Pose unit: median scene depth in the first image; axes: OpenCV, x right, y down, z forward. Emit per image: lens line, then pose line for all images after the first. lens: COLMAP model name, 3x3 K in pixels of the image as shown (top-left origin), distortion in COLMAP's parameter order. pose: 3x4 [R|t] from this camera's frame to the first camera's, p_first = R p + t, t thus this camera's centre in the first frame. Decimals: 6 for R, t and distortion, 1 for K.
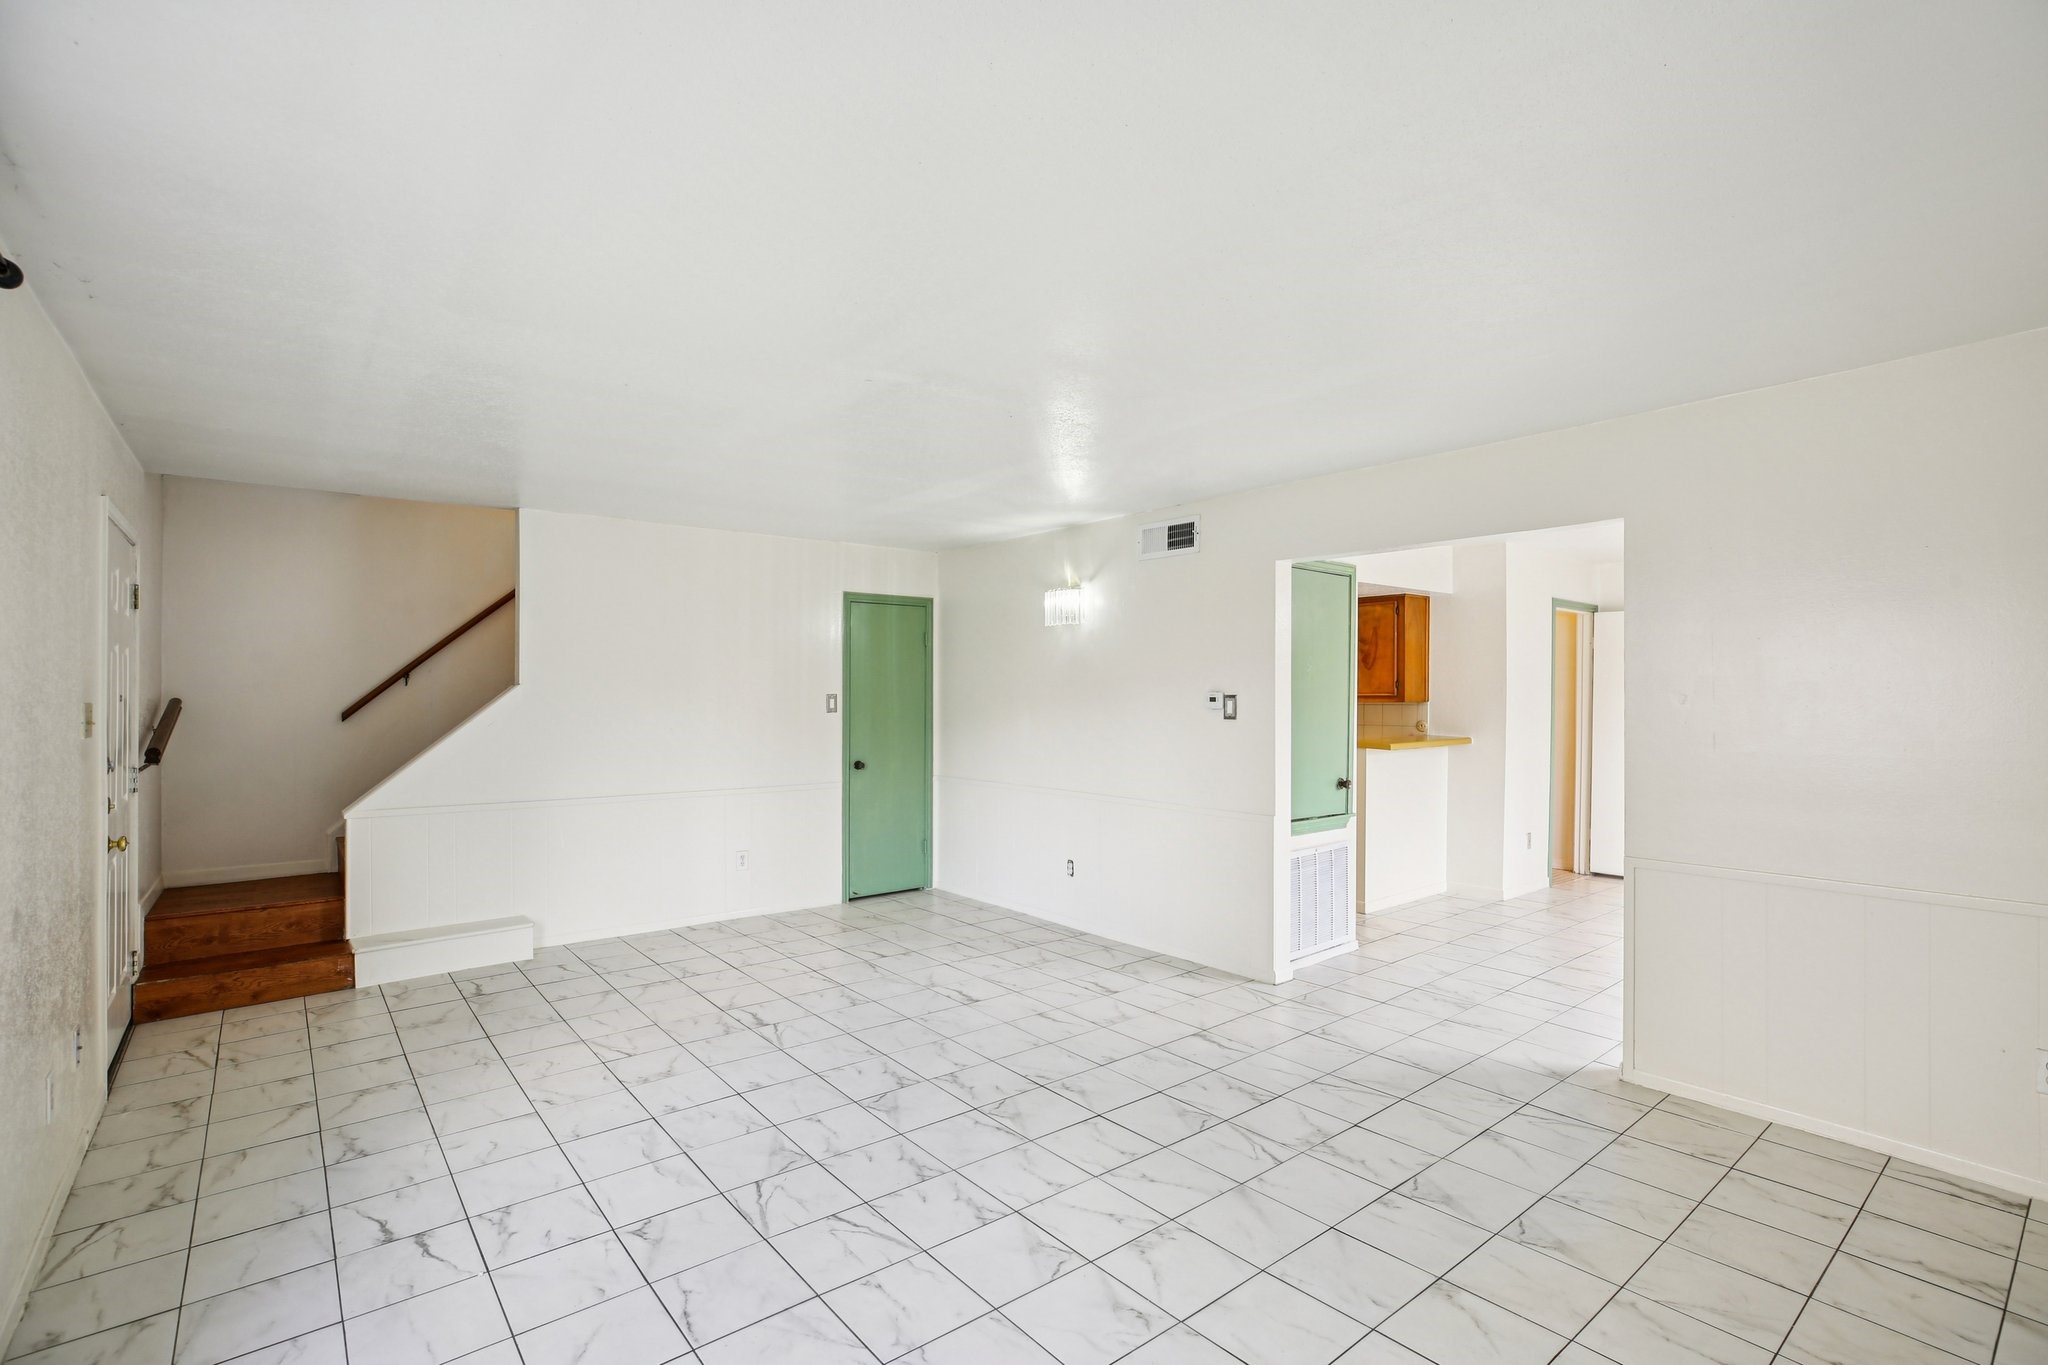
lens RADIAL K [[946.0, 0, 1021.2], [0, 946.0, 701.1], [0, 0, 1]] dist [-0.041484, 0.018687]
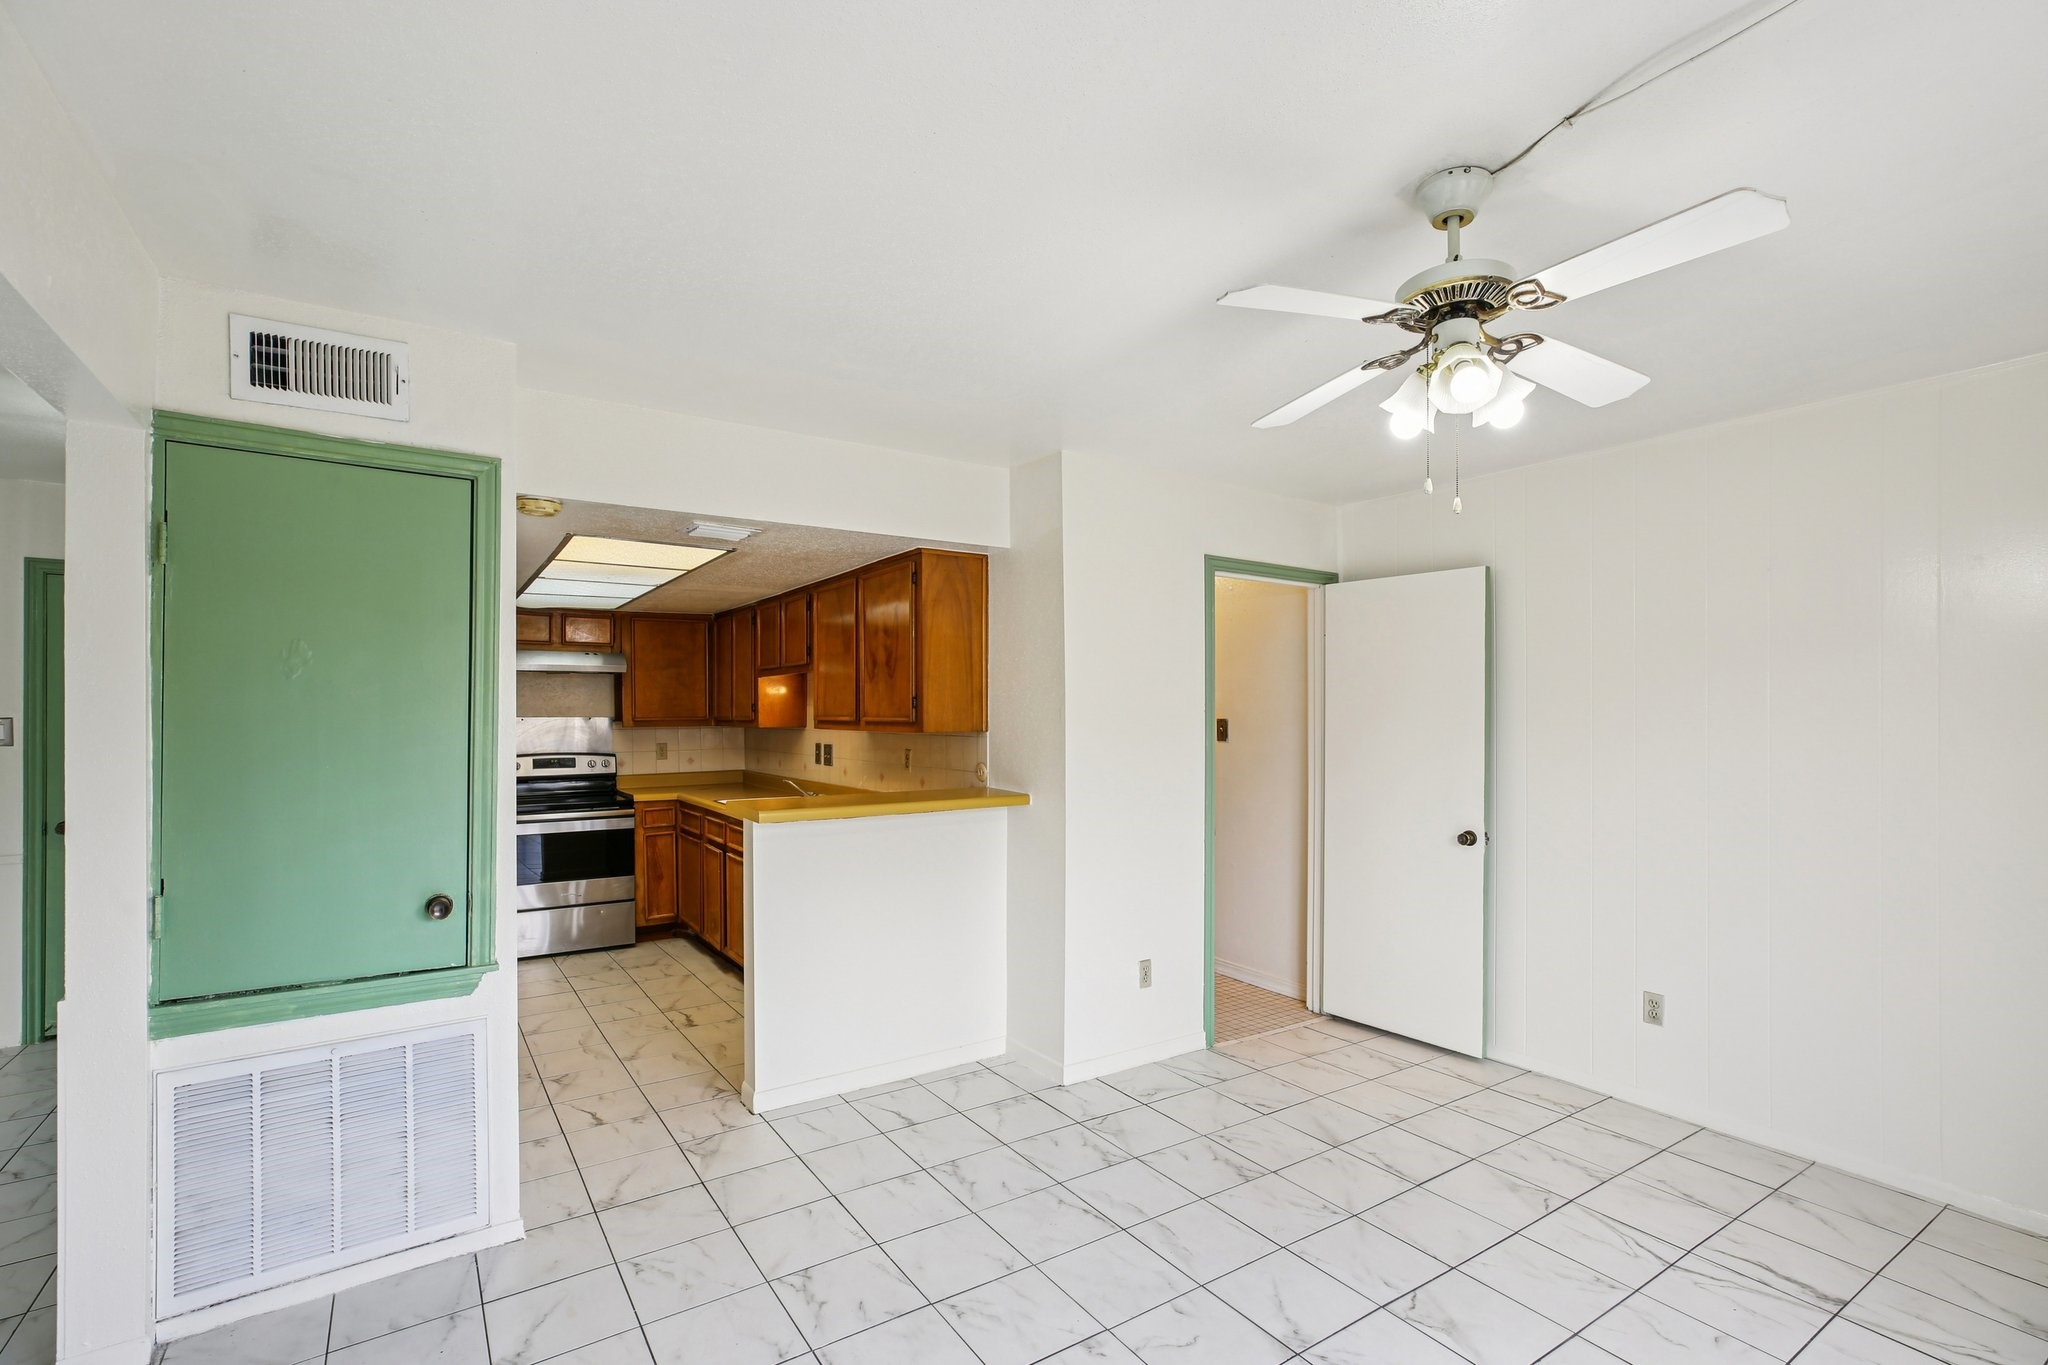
lens RADIAL K [[941.5, 0, 1003.6], [0, 941.5, 715.3], [0, 0, 1]] dist [0.009885, -0.000852]
pose [[0.994606, 0.002174, -0.103705, 0.706909], [-0.002651, 0.999987, -0.004464, -0.010014], [0.103694, 0.004714, 0.994598, 0.565607]]
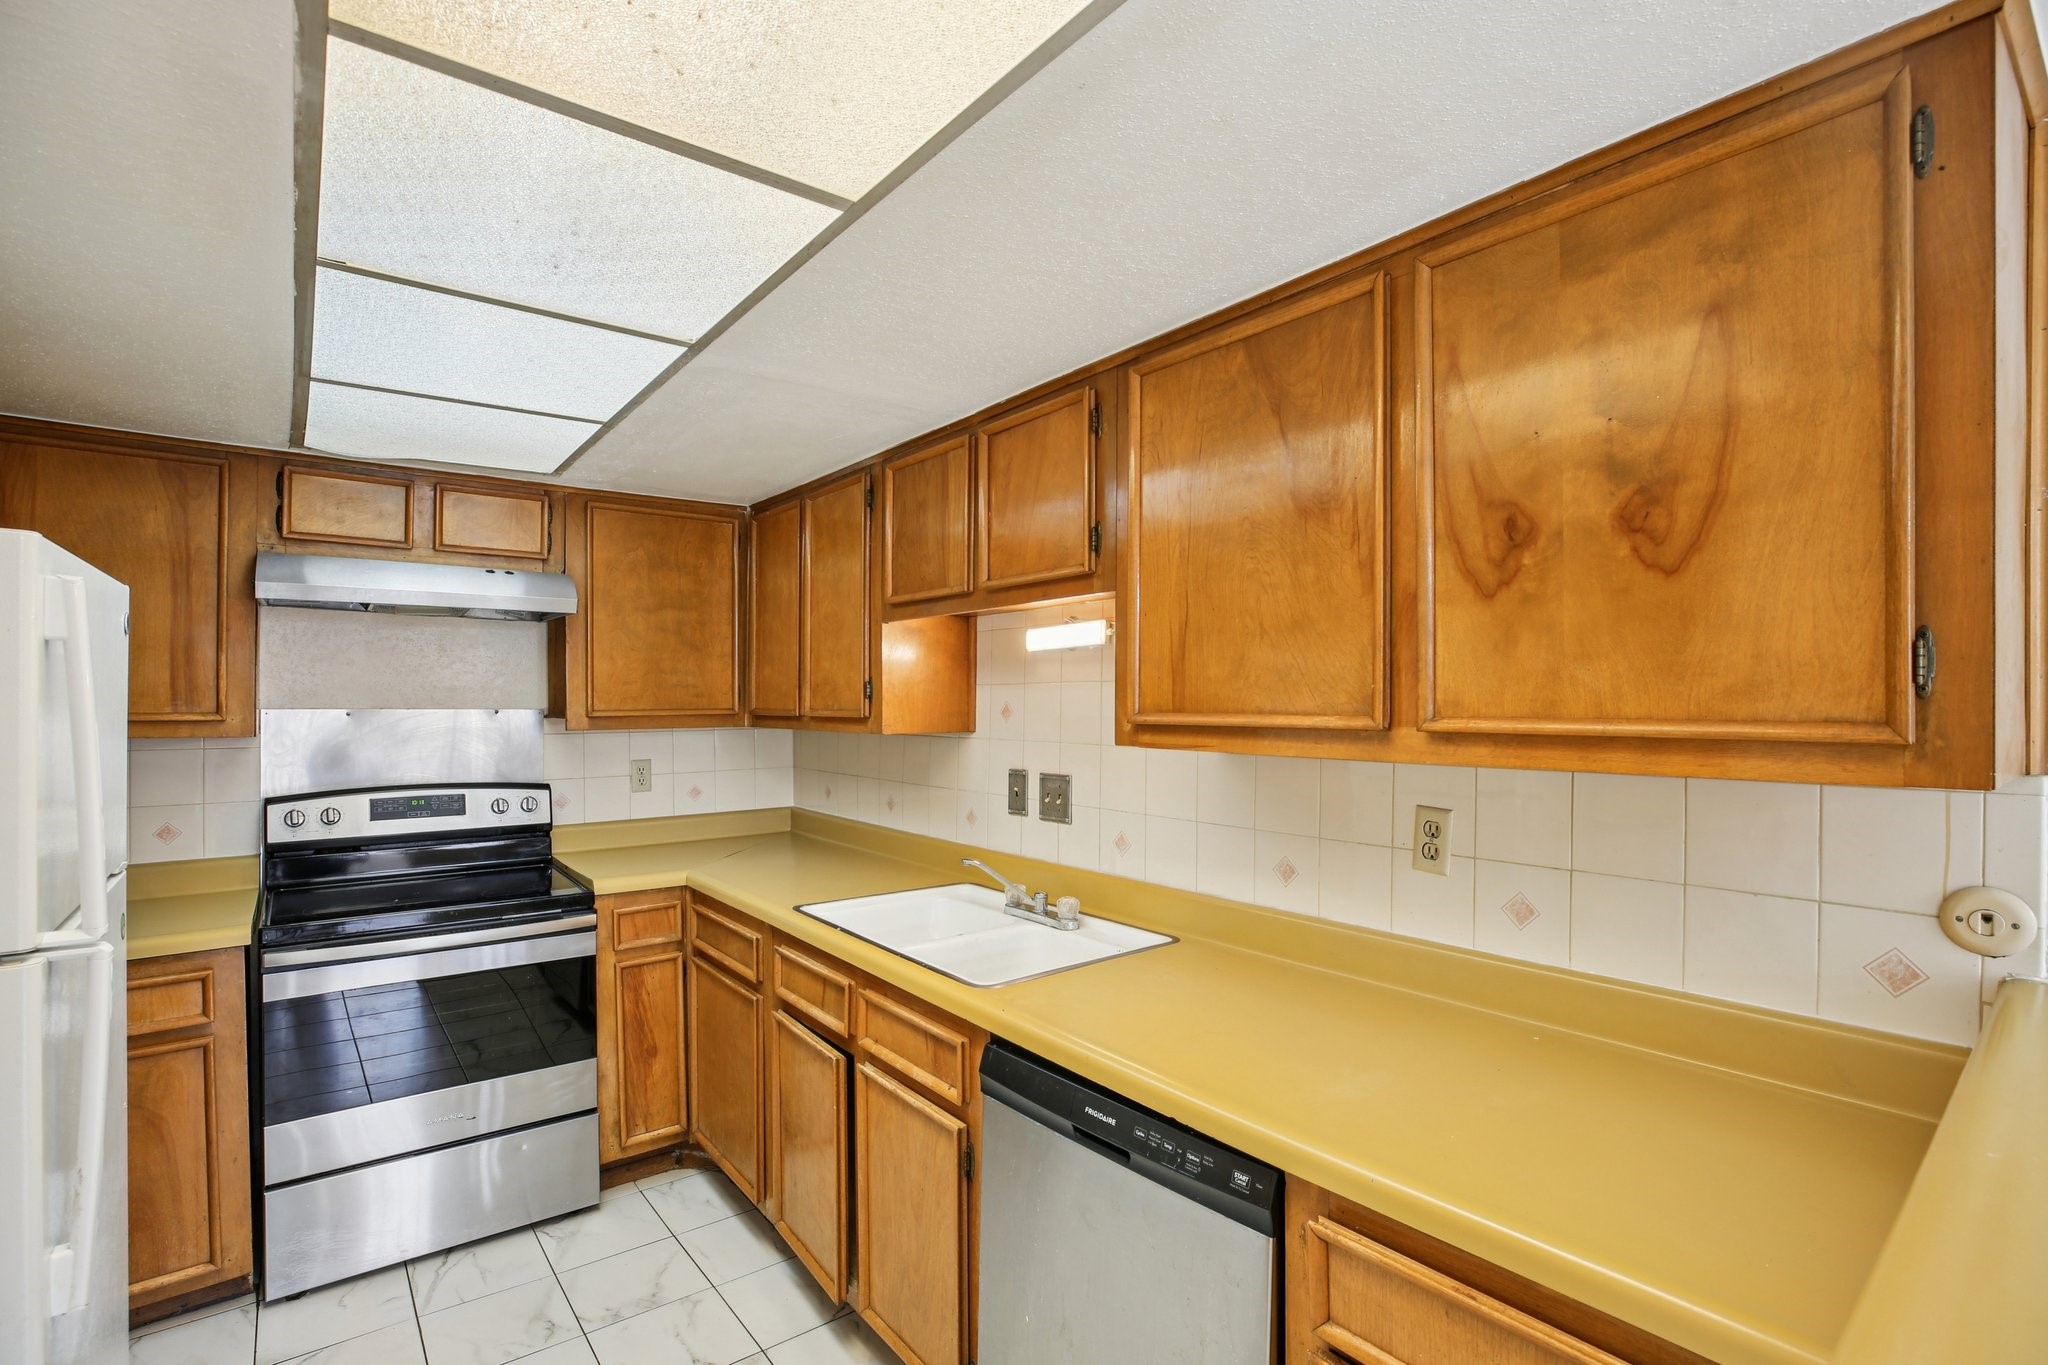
lens RADIAL K [[946.0, 0, 1021.2], [0, 946.0, 701.1], [0, 0, 1]] dist [-0.041484, 0.018687]
pose [[0.999924, 0.005162, -0.011155, 0.366424], [-0.005242, 0.999961, -0.007122, -0.014390], [0.011117, 0.007180, 0.999912, 1.172167]]
